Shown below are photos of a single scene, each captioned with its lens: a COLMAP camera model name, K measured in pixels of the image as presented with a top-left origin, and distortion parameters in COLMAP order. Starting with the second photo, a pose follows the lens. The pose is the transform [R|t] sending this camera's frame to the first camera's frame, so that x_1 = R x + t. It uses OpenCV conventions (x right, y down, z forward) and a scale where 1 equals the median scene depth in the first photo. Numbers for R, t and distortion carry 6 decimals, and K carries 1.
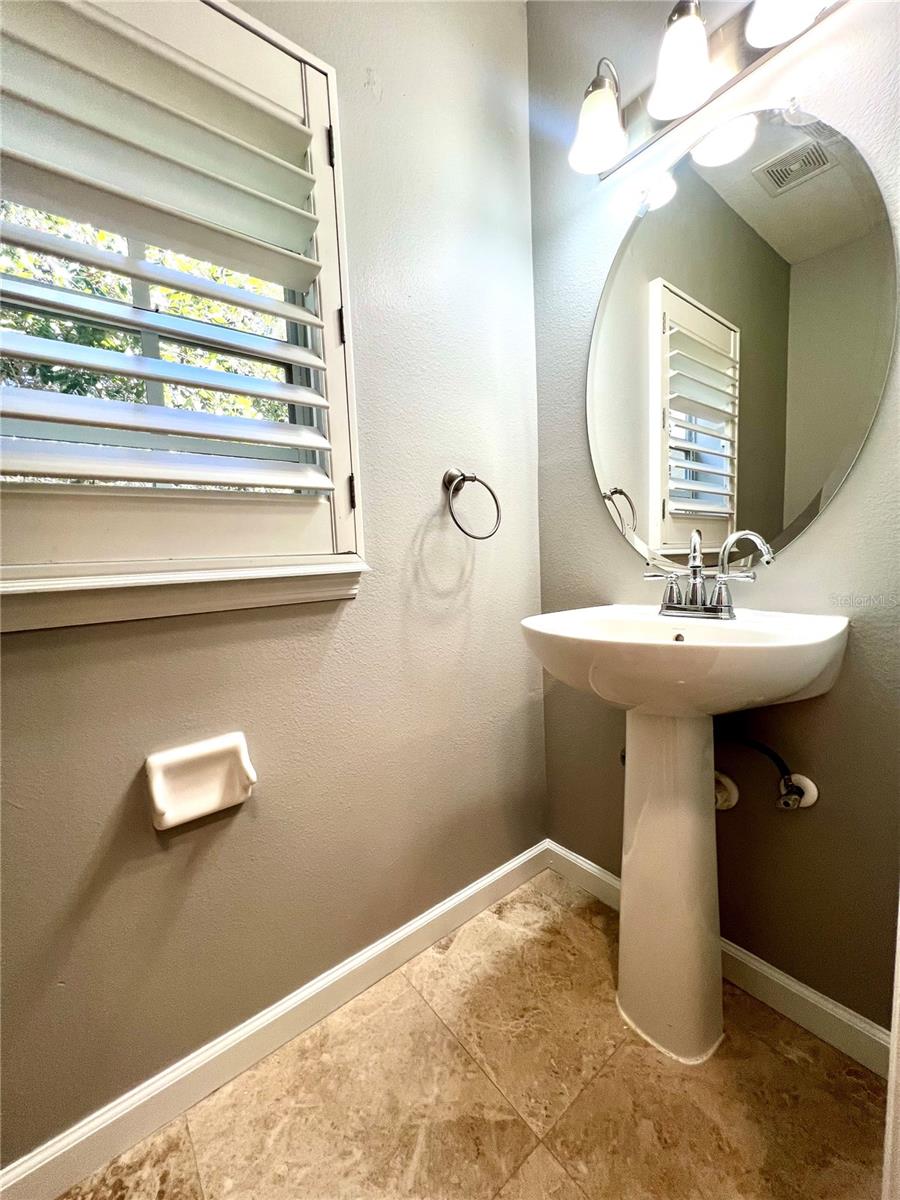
lens RADIAL K [[476.0, 0, 455.9], [0, 476.0, 598.1], [0, 0, 1]] dist [-0.001691, 0.001226]
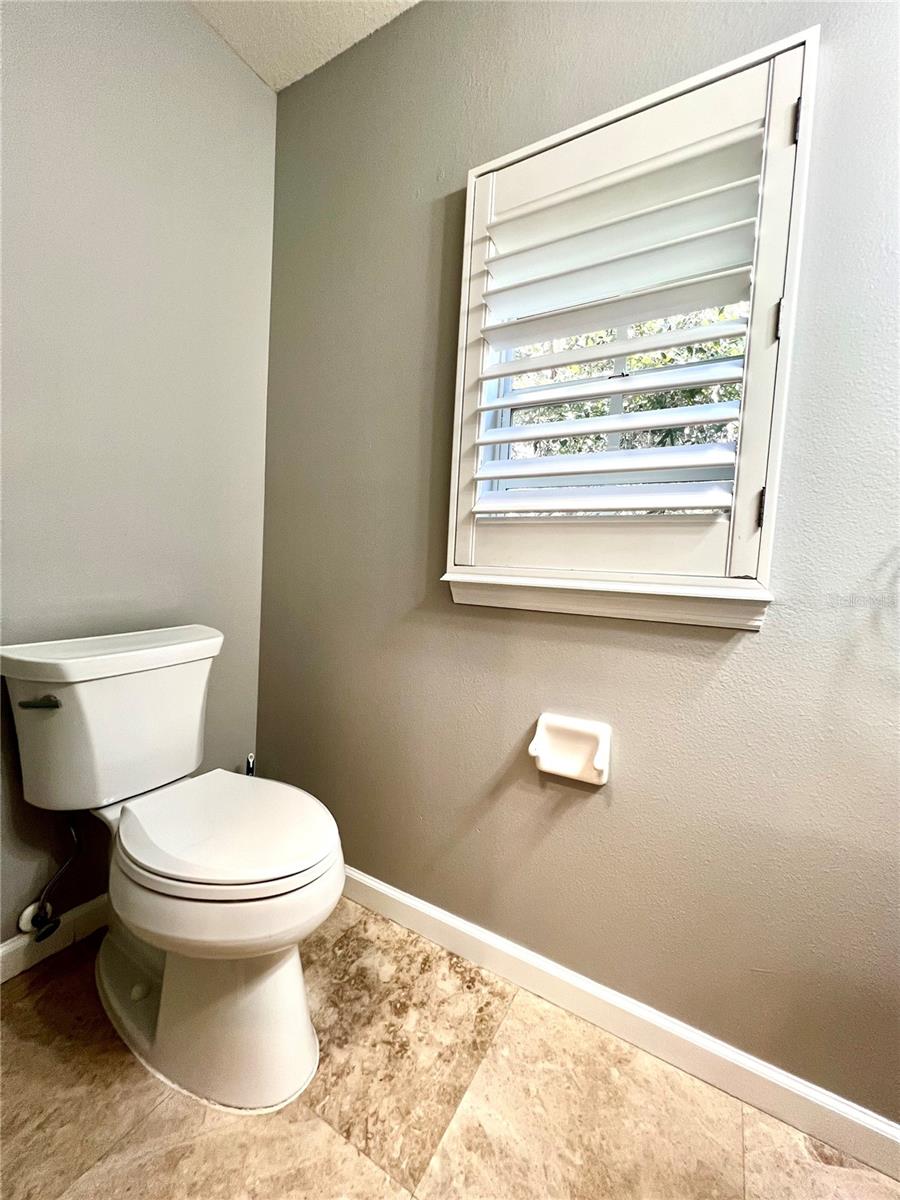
lens RADIAL K [[476.0, 0, 457.4], [0, 476.0, 600.0], [0, 0, 1]] dist [-0.001691, 0.001226]
pose [[0.363367, 0.111771, -0.924917, 0.435651], [-0.157052, 0.985918, 0.057443, -0.022271], [0.918313, 0.124388, 0.375804, 0.201753]]
